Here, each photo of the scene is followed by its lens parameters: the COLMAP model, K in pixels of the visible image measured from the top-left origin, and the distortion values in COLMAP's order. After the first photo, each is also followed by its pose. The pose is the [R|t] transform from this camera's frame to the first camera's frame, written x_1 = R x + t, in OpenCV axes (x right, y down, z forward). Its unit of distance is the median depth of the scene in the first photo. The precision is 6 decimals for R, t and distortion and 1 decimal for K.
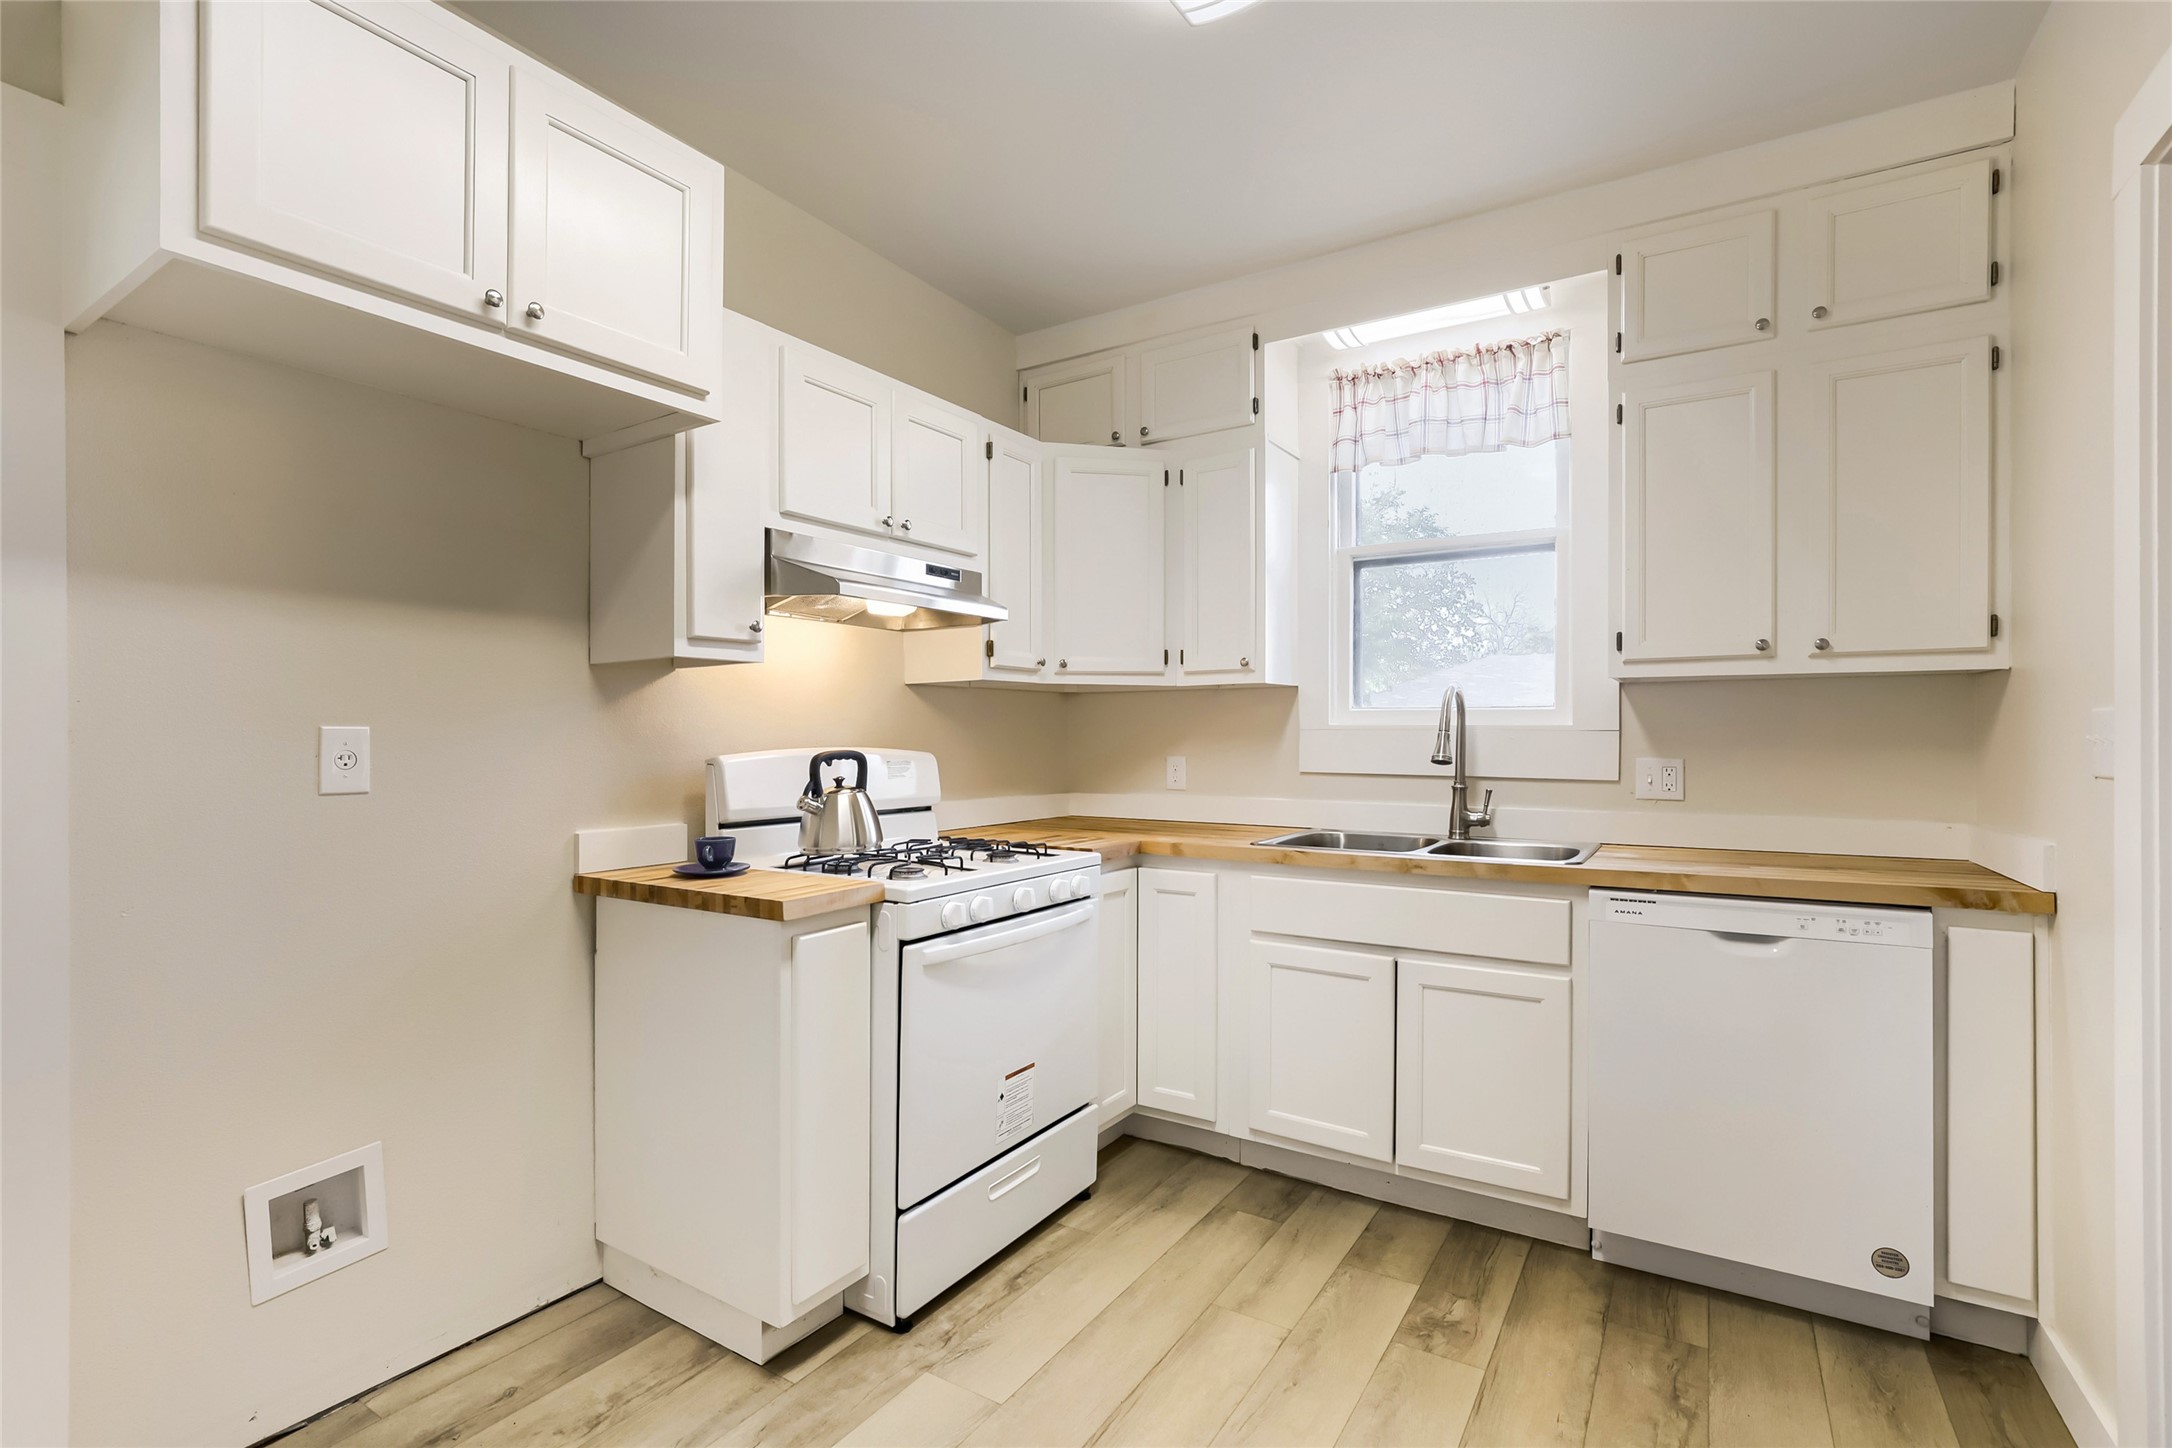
lens RADIAL K [[1030.7, 0, 1084.5], [0, 1030.7, 731.3], [0, 0, 1]] dist [-0.000142, 0.000926]
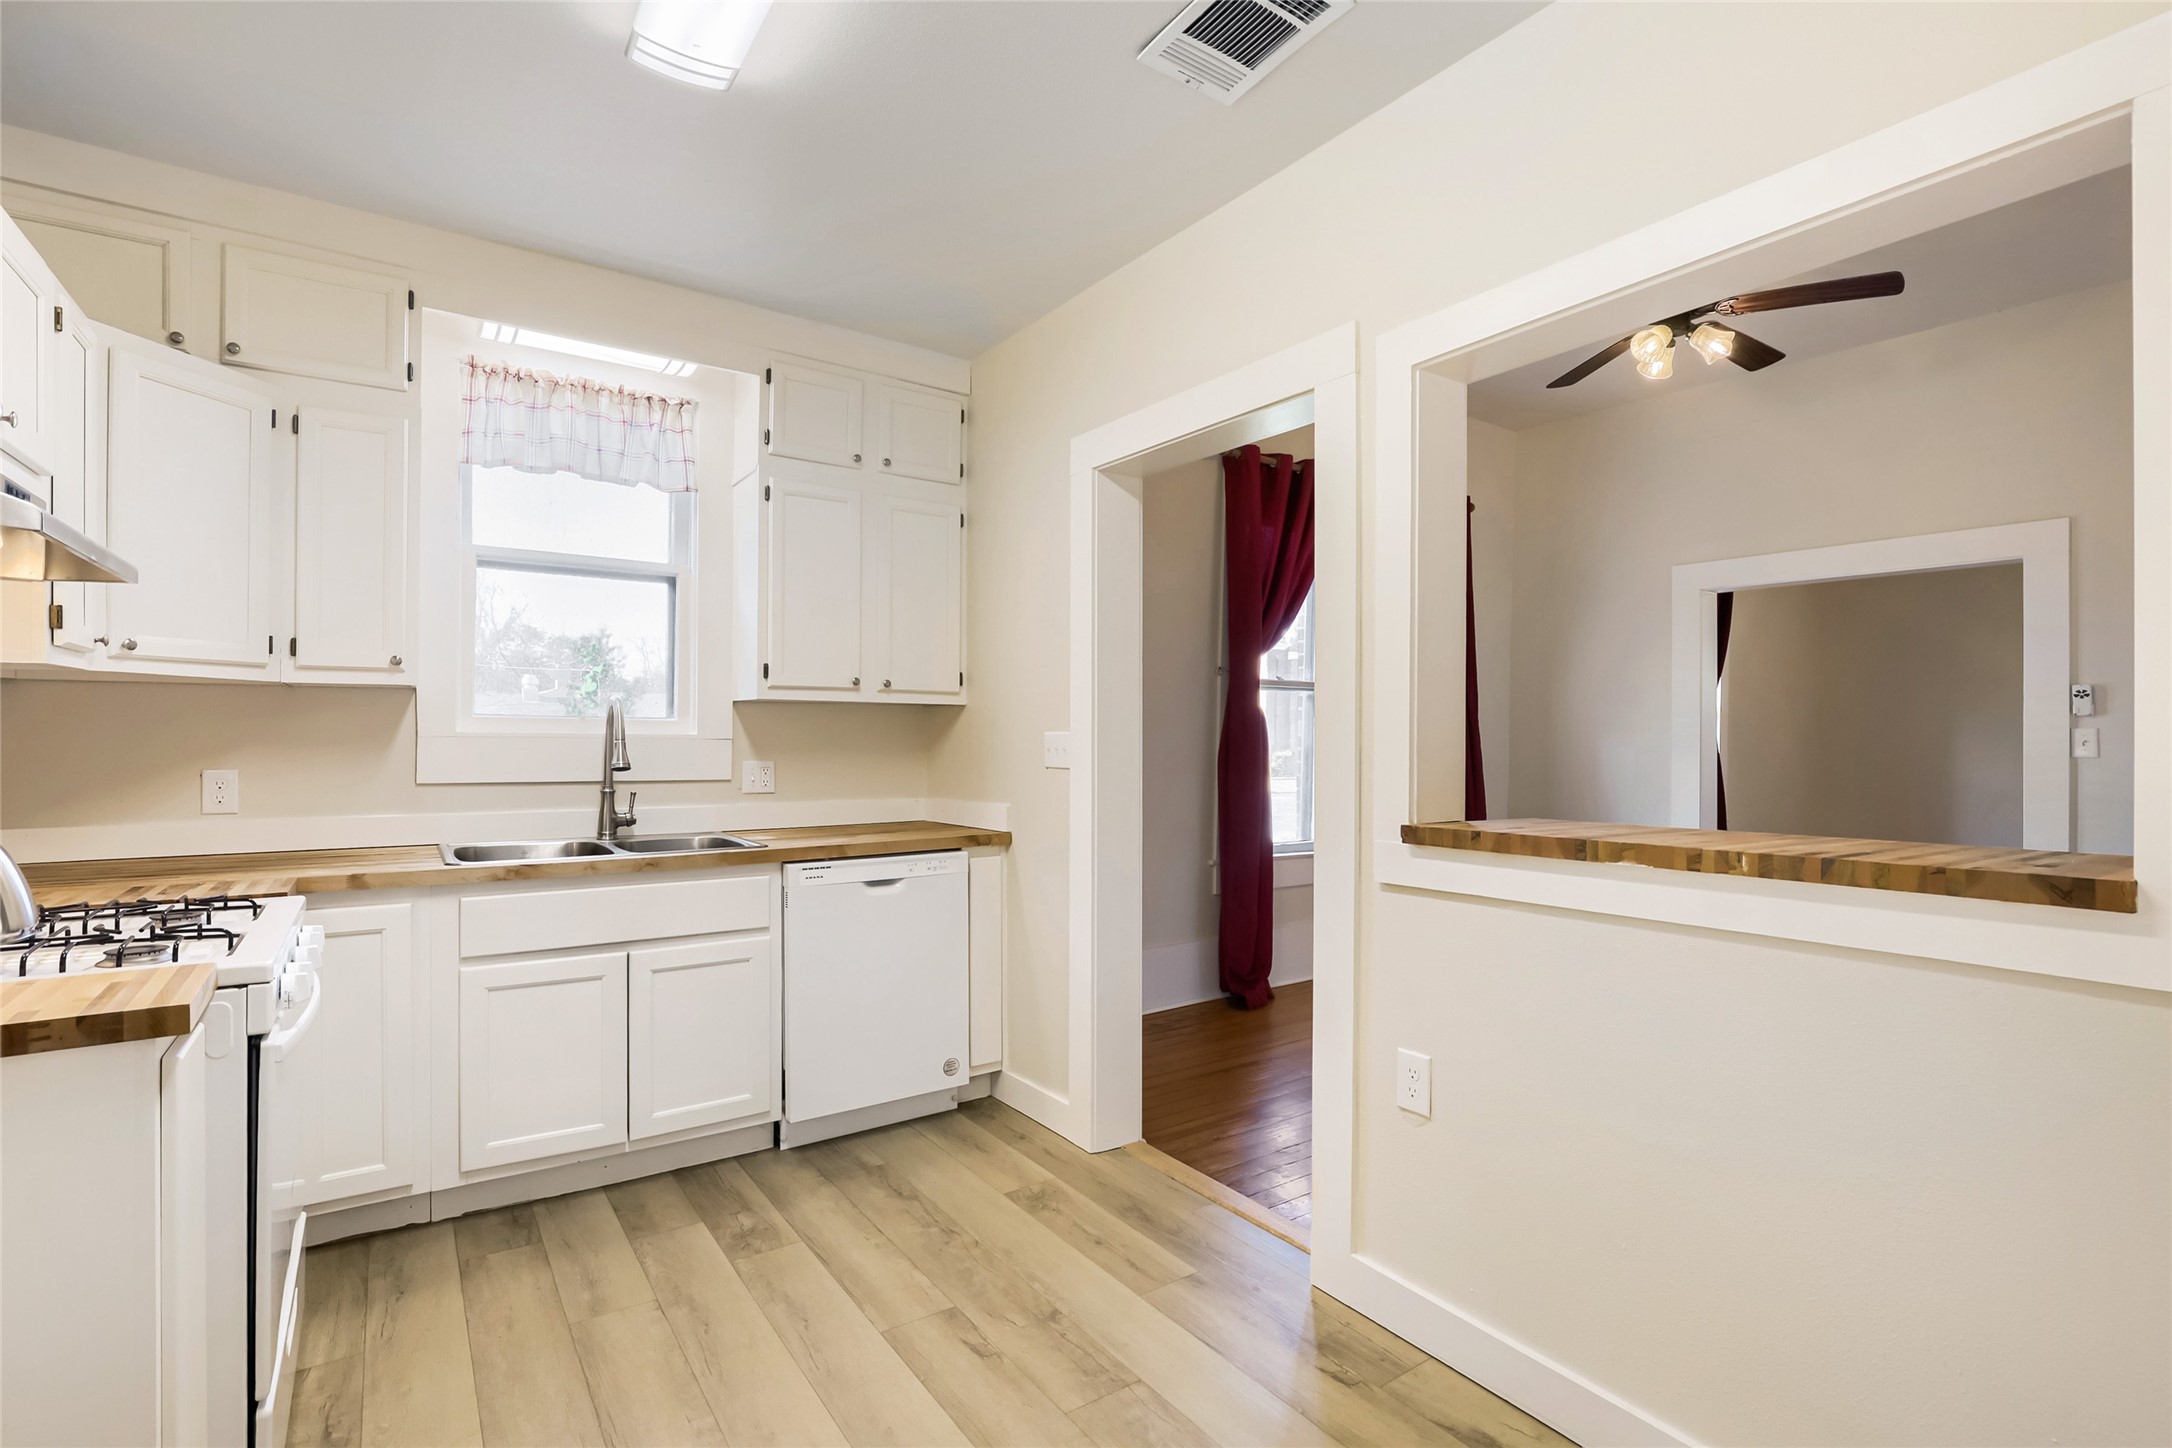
lens RADIAL K [[1068.2, 0, 1086.0], [0, 1068.2, 724.0], [0, 0, 1]] dist [-0.010176, 0.000157]
pose [[0.357546, 0.010646, 0.933835, -0.573120], [-0.010649, 0.999916, -0.007322, -0.015523], [-0.933835, -0.007326, 0.357630, 0.155079]]
